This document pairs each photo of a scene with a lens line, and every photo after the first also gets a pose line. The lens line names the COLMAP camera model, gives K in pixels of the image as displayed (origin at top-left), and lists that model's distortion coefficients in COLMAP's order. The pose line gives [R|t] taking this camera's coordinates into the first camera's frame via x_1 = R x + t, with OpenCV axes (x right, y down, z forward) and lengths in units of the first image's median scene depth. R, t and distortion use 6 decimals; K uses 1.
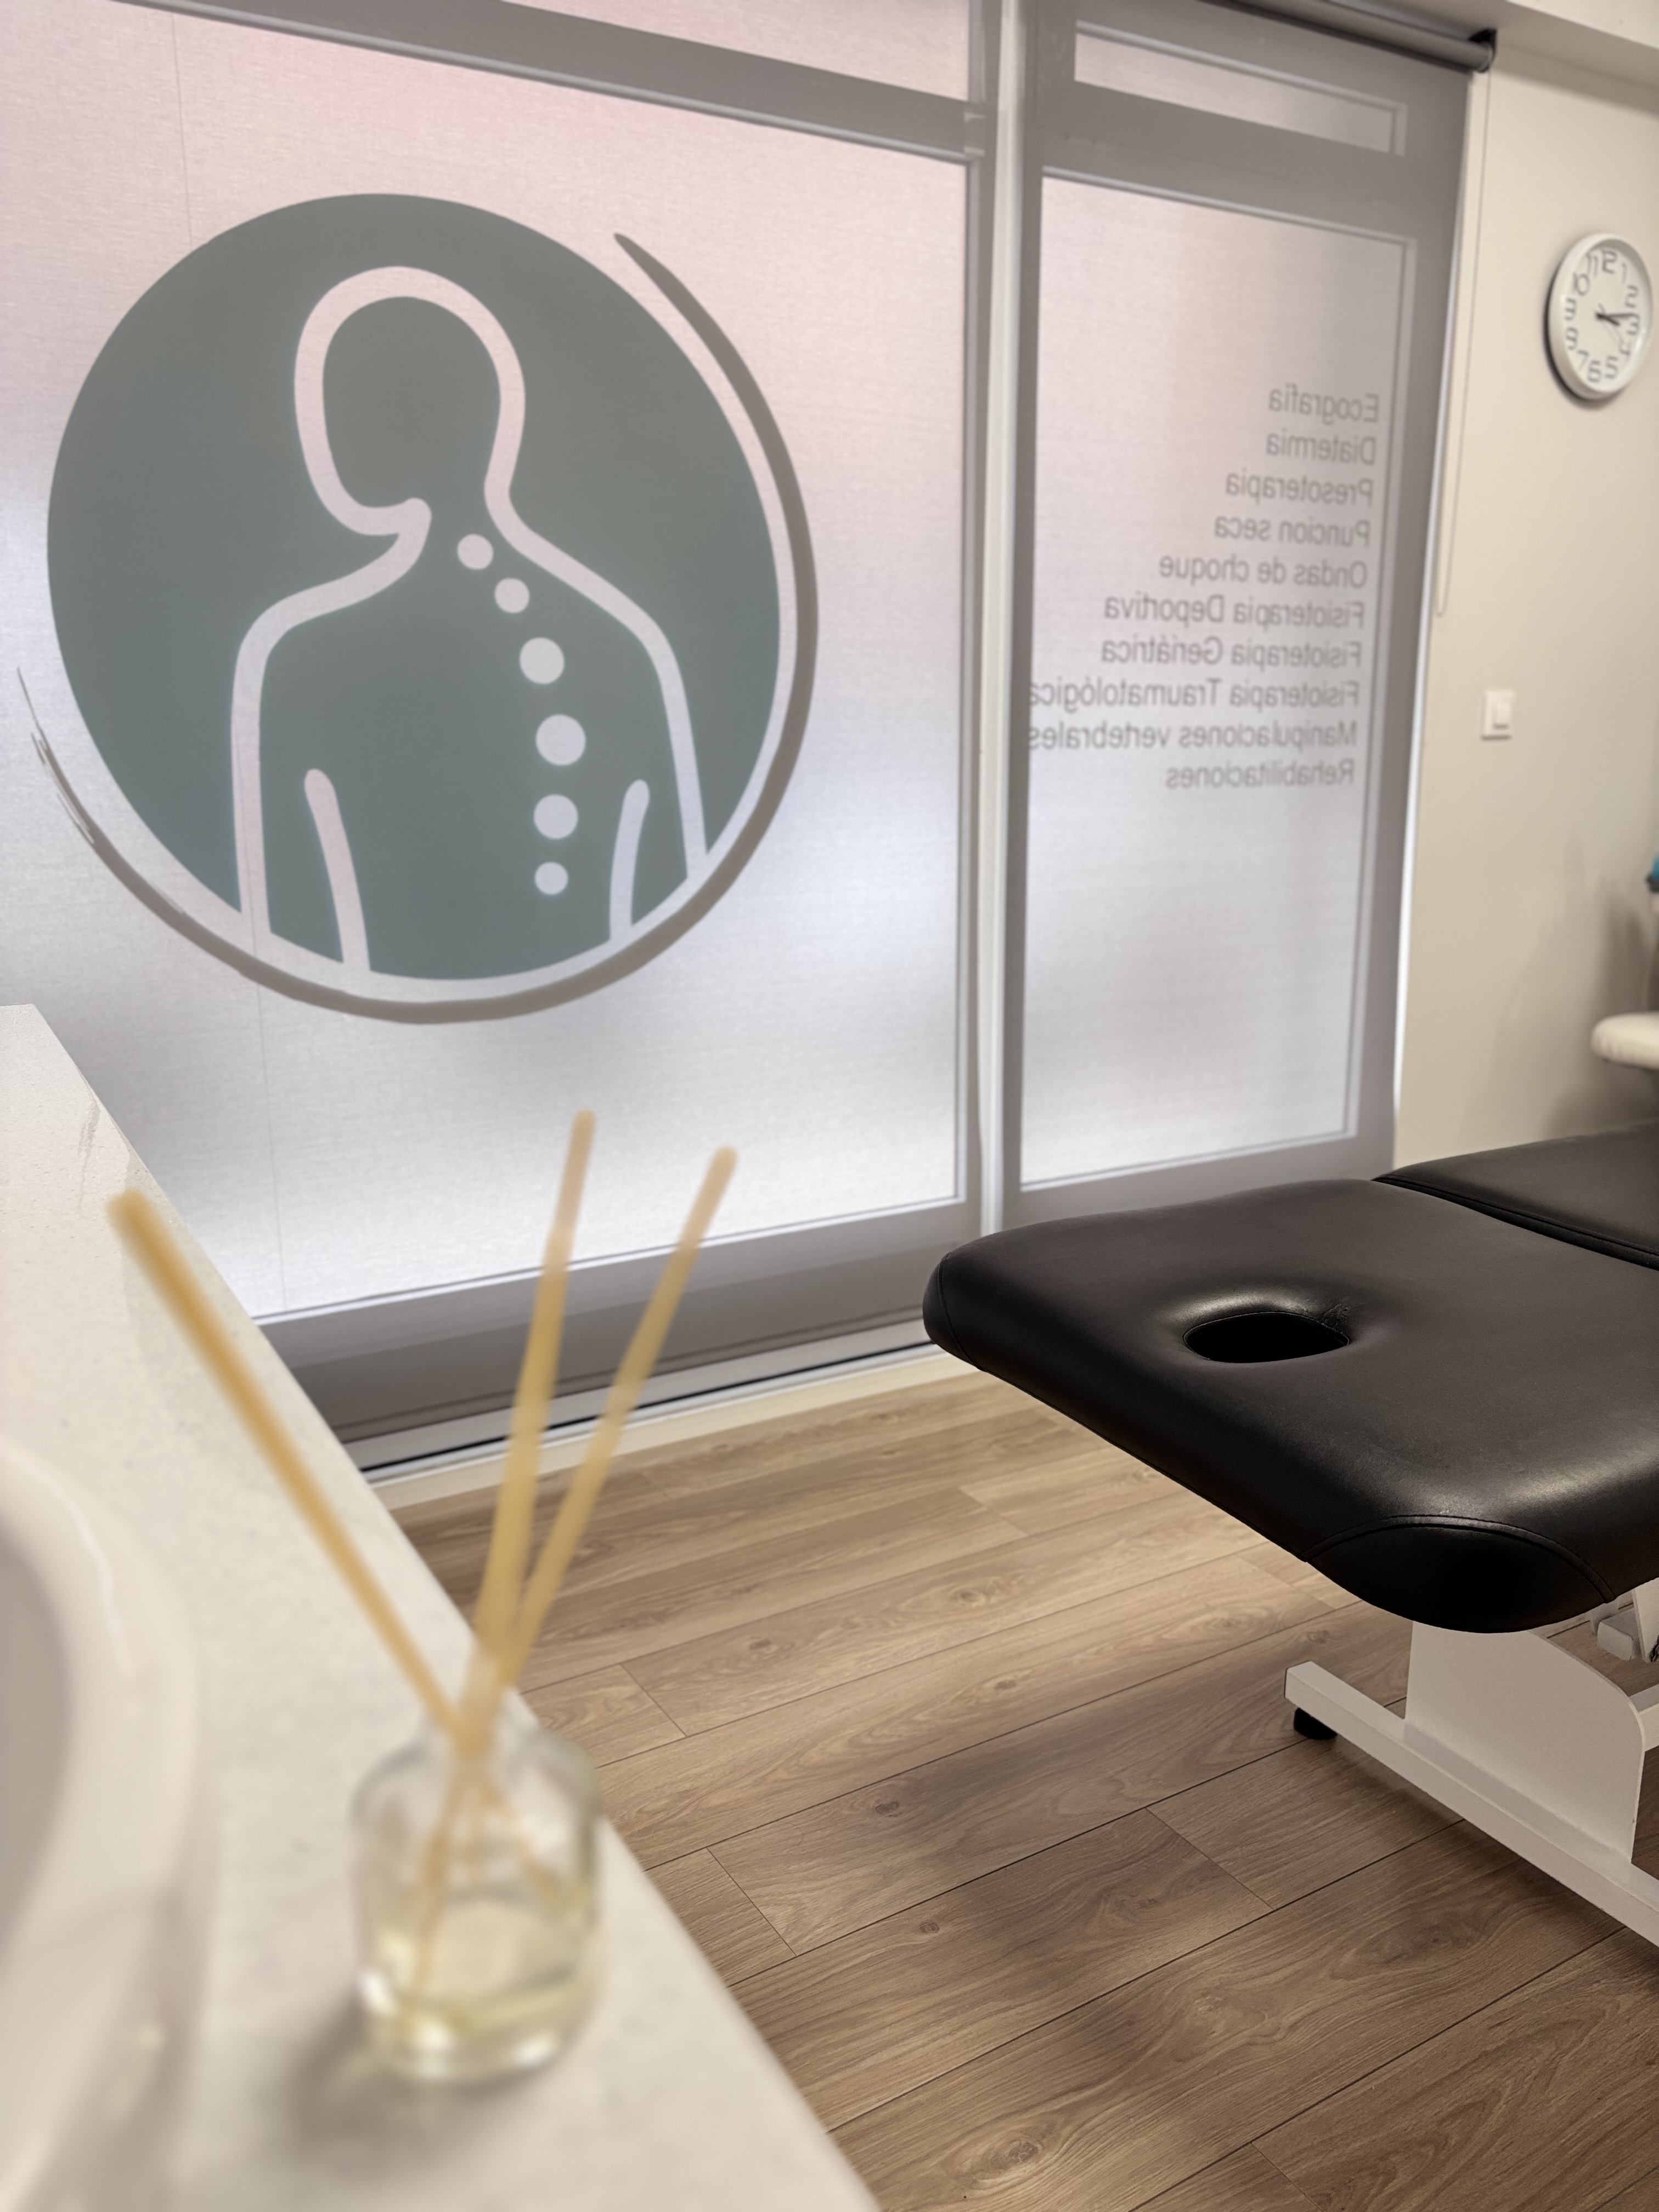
lens RADIAL K [[1678.3, 0, 829.5], [0, 1678.3, 1106.0], [0, 0, 1]] dist [0.052260, -0.059341]
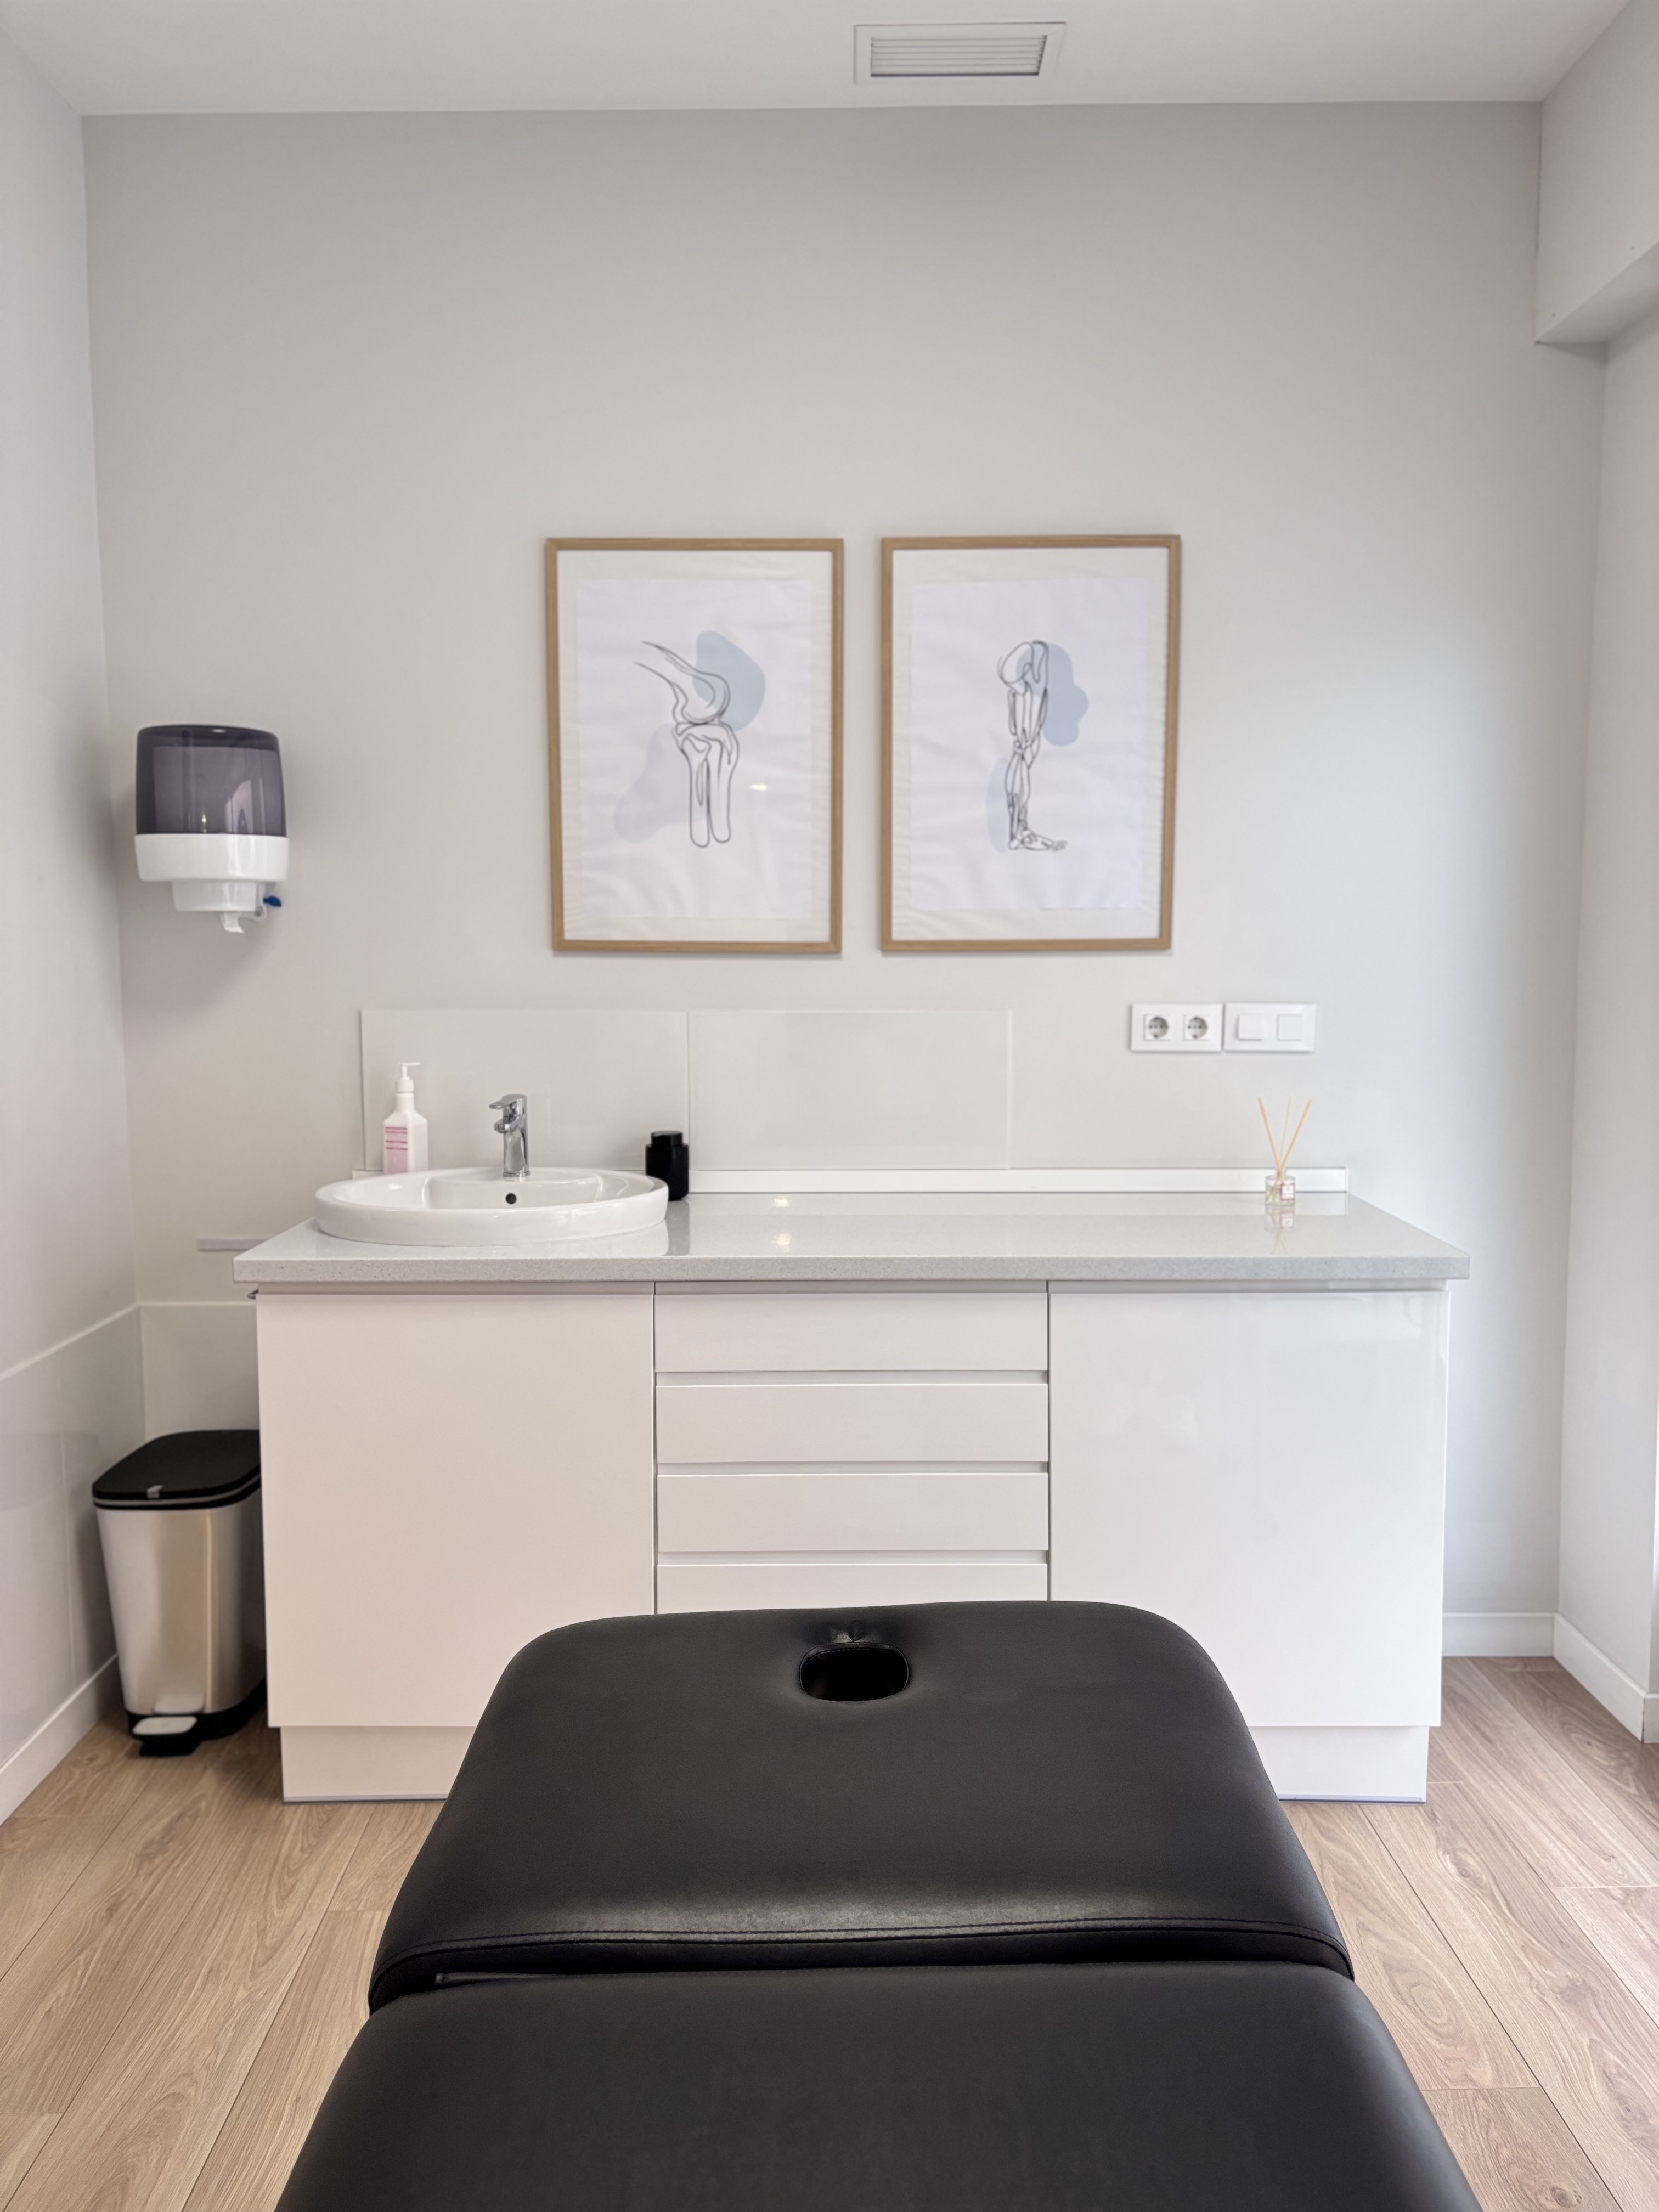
lens RADIAL K [[1678.3, 0, 829.5], [0, 1678.3, 1106.0], [0, 0, 1]] dist [0.052260, -0.059341]
pose [[-0.503439, 0.080305, -0.860291, 0.490451], [-0.197875, 0.958494, 0.205268, -0.201440], [0.841068, 0.273570, -0.466653, 0.664651]]
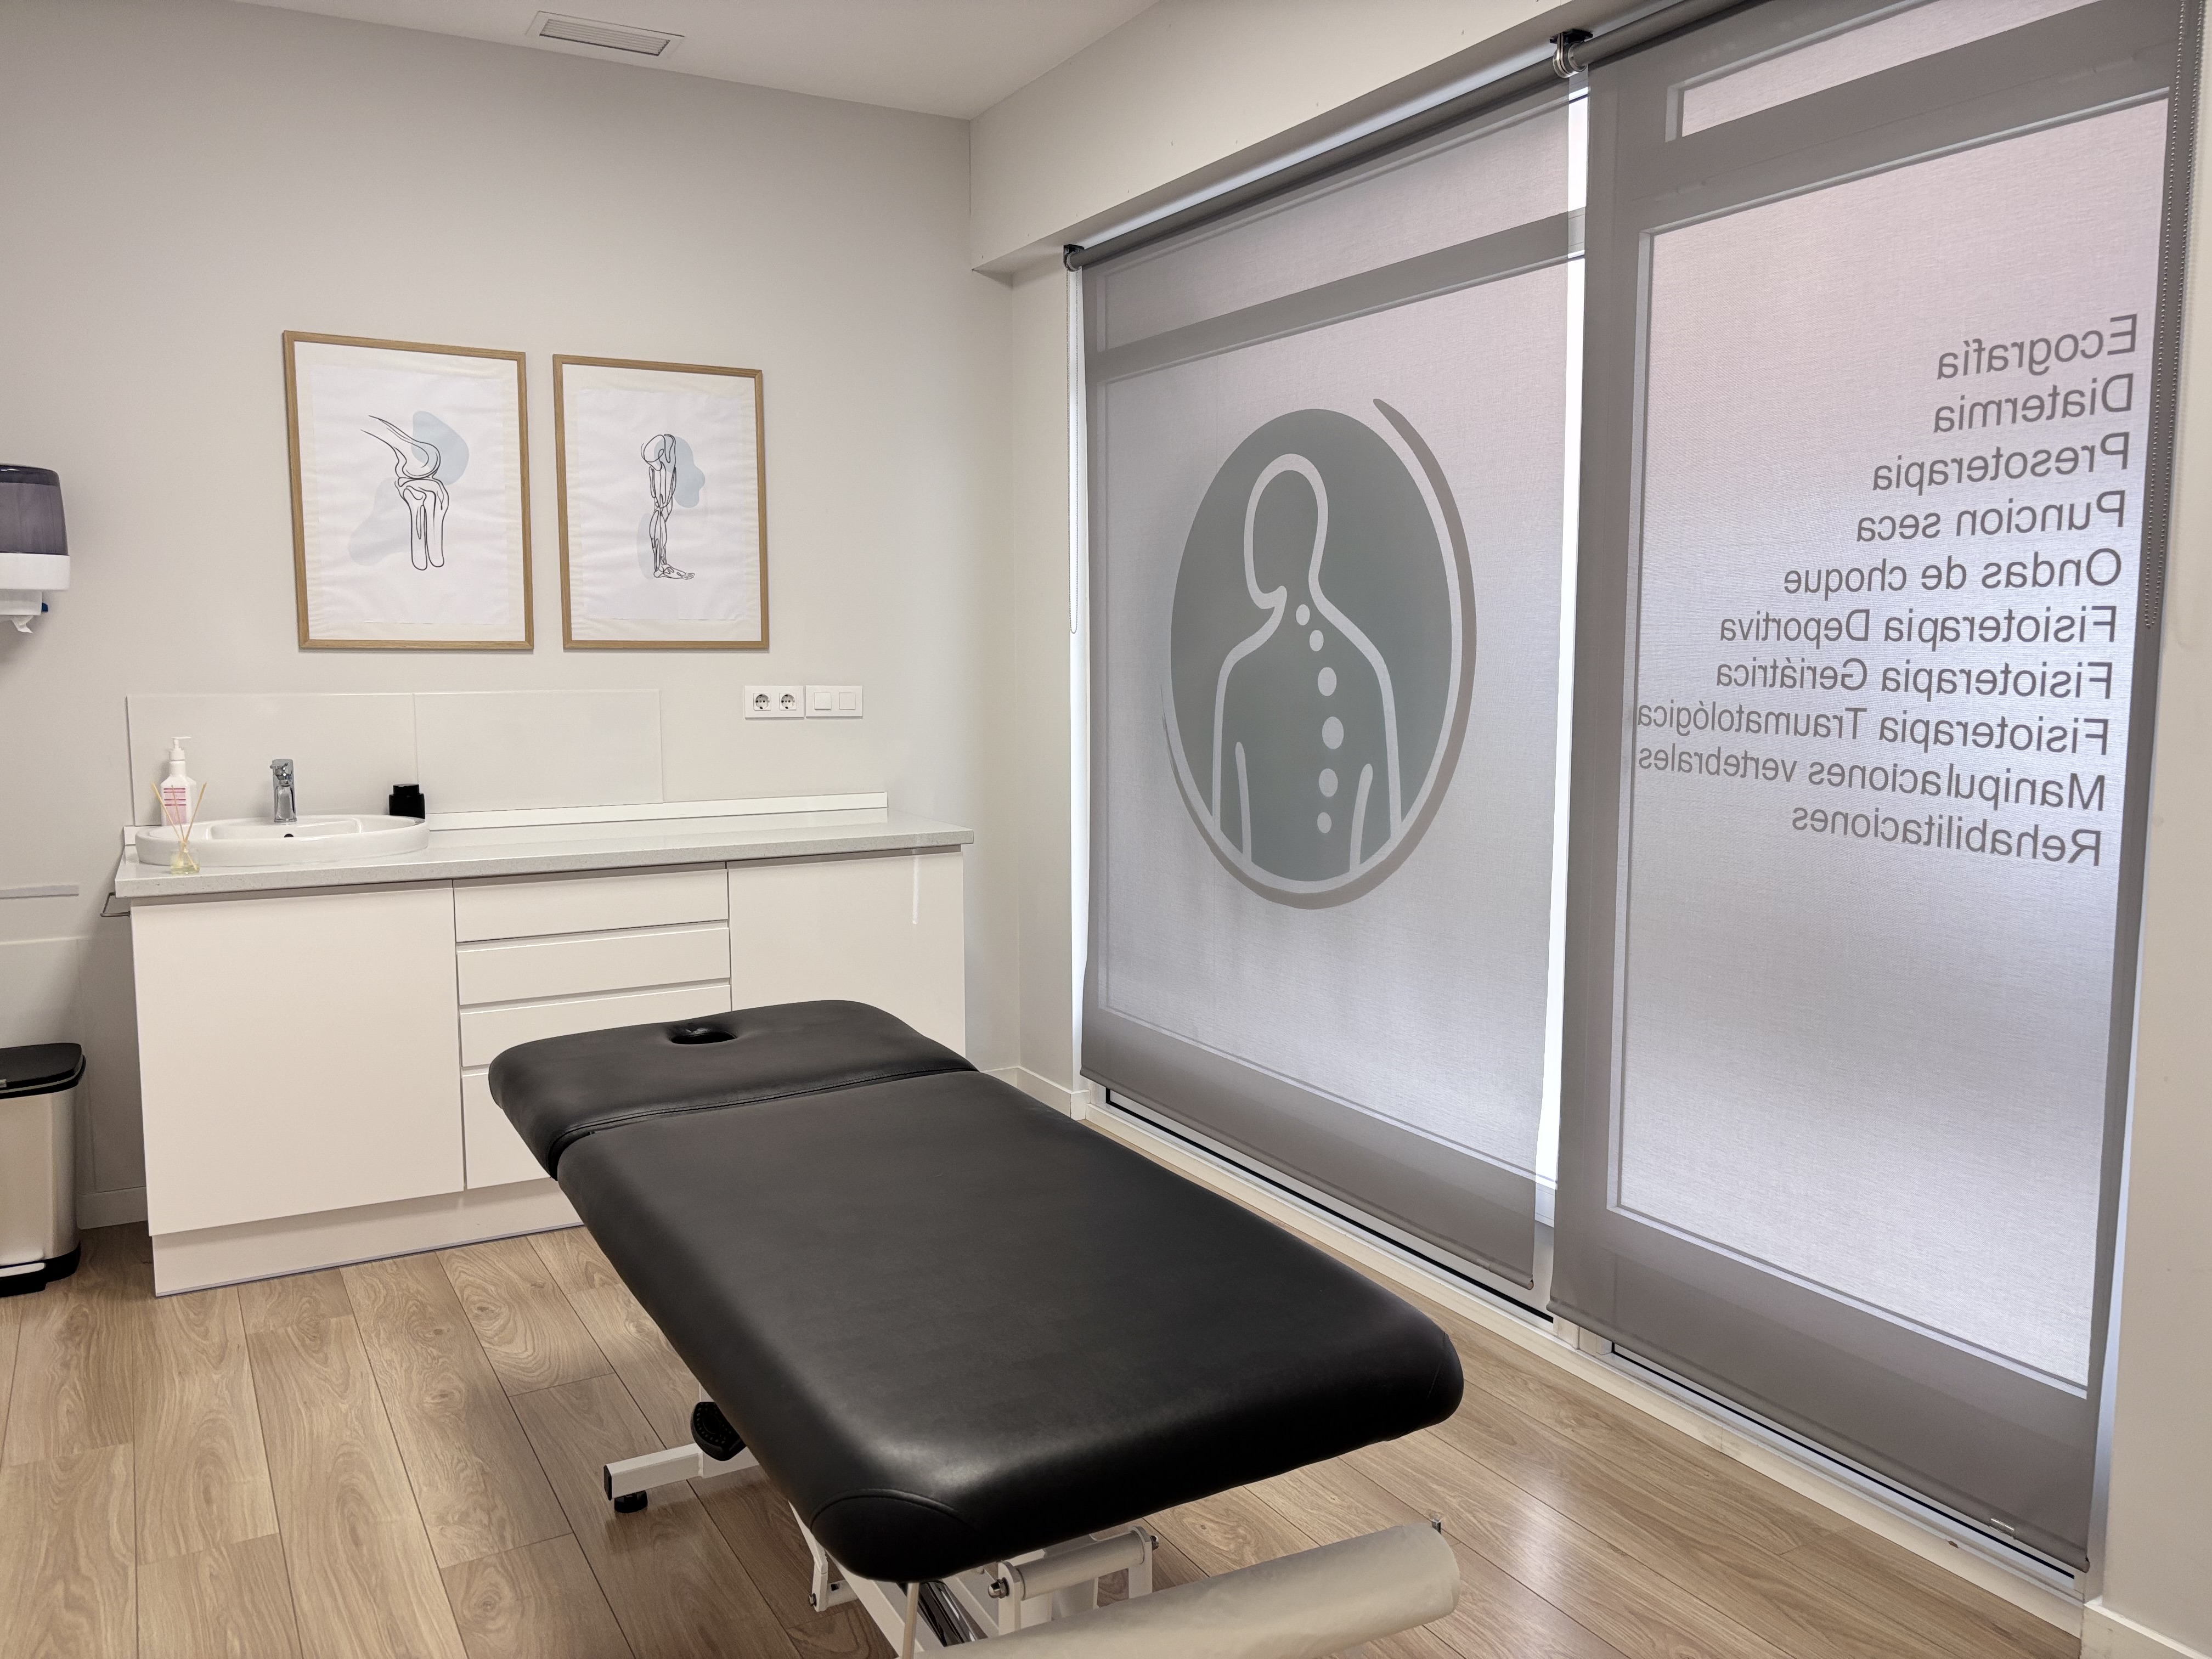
lens RADIAL K [[1678.3, 0, 1106.0], [0, 1678.3, 829.5], [0, 0, 1]] dist [0.052260, -0.059341]
pose [[-0.032141, 0.110459, -0.993361, 1.085634], [-0.230449, 0.966277, 0.114903, -0.211369], [0.972553, 0.232613, -0.005602, 0.680332]]
